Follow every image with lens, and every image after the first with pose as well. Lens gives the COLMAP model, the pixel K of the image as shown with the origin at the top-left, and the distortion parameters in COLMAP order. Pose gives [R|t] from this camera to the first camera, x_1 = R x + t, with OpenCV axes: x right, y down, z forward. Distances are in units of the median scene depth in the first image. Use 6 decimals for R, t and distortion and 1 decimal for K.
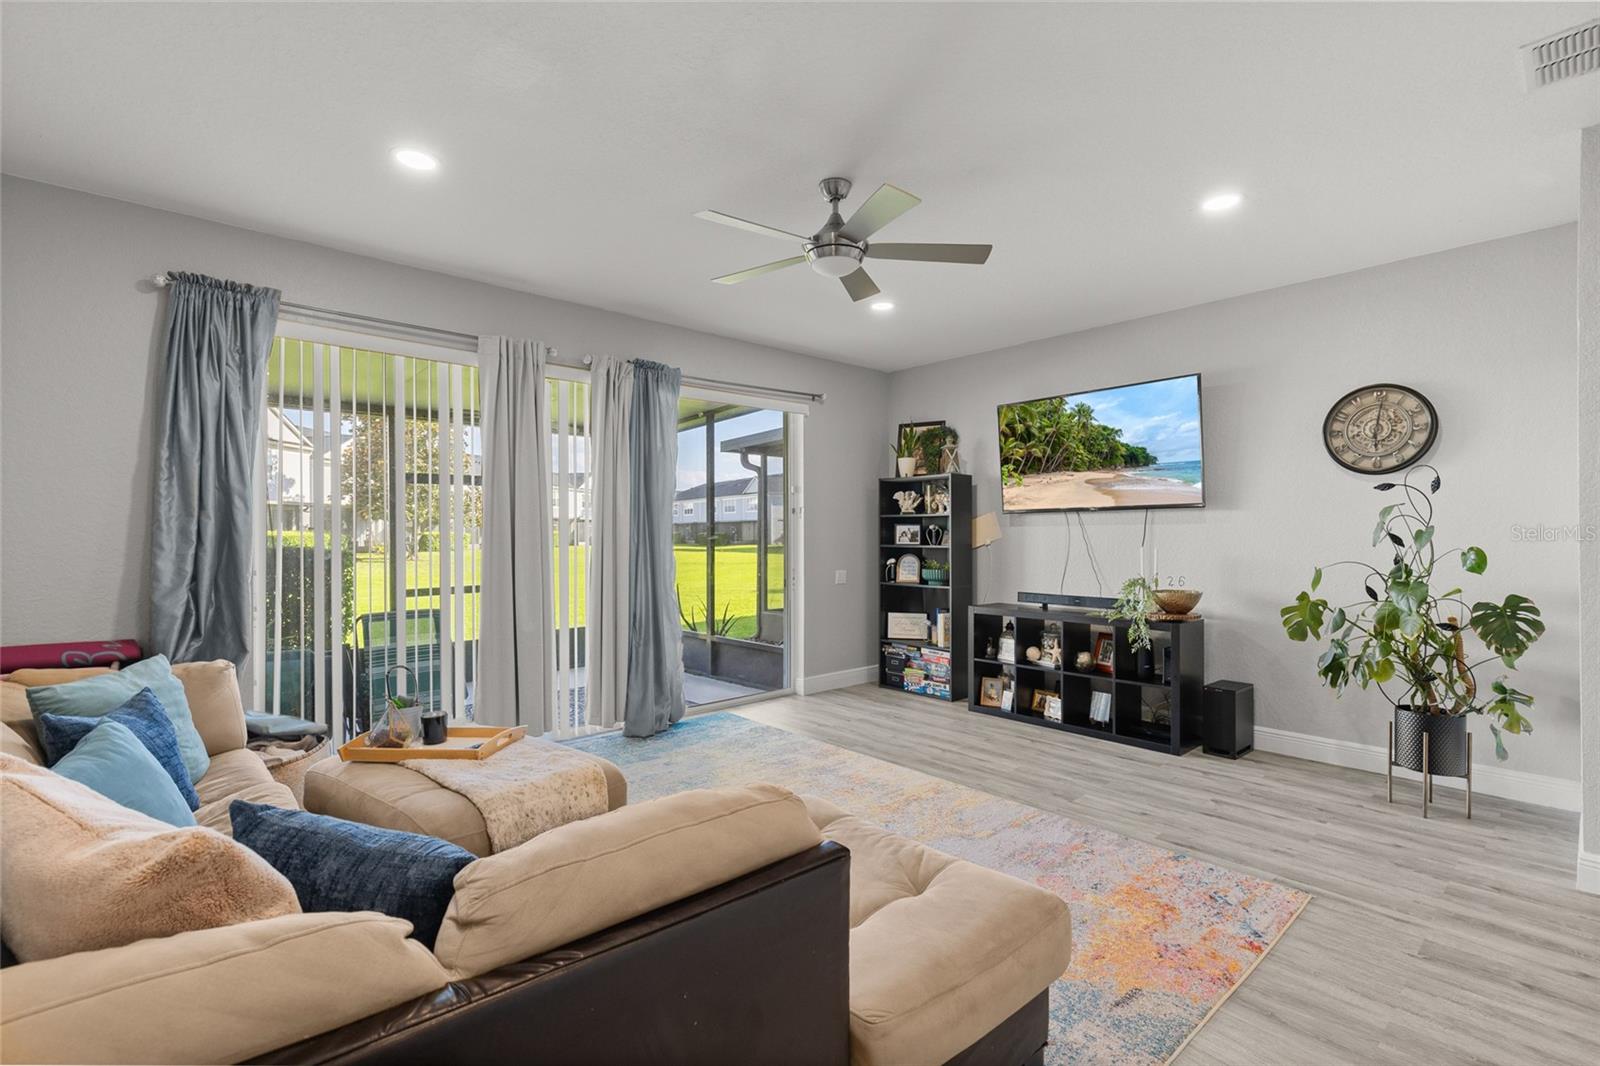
lens RADIAL K [[721.9, 0, 805.1], [0, 721.9, 534.1], [0, 0, 1]] dist [0.003622, 0.000247]
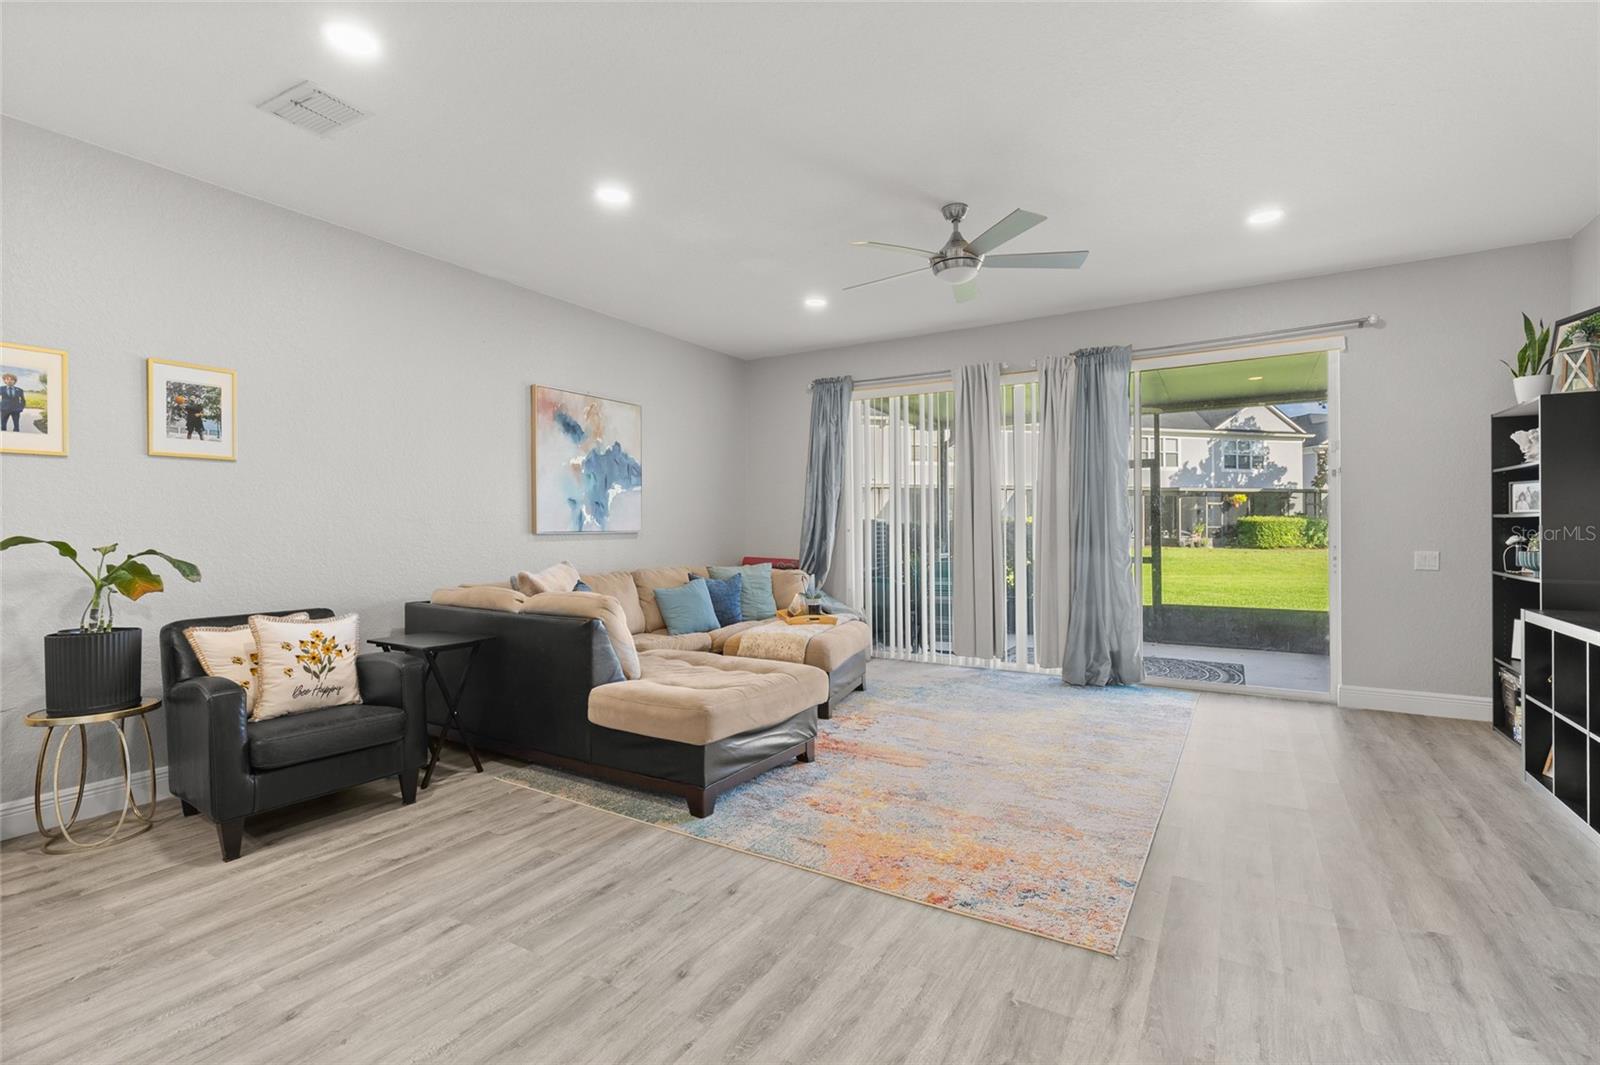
lens RADIAL K [[732.1, 0, 805.5], [0, 732.1, 524.3], [0, 0, 1]] dist [0.002720, -0.000069]
pose [[0.293057, -0.002014, -0.956093, 0.996661], [0.004257, 0.999991, -0.000802, 0.038482], [0.956085, -0.003836, 0.293063, 0.351730]]
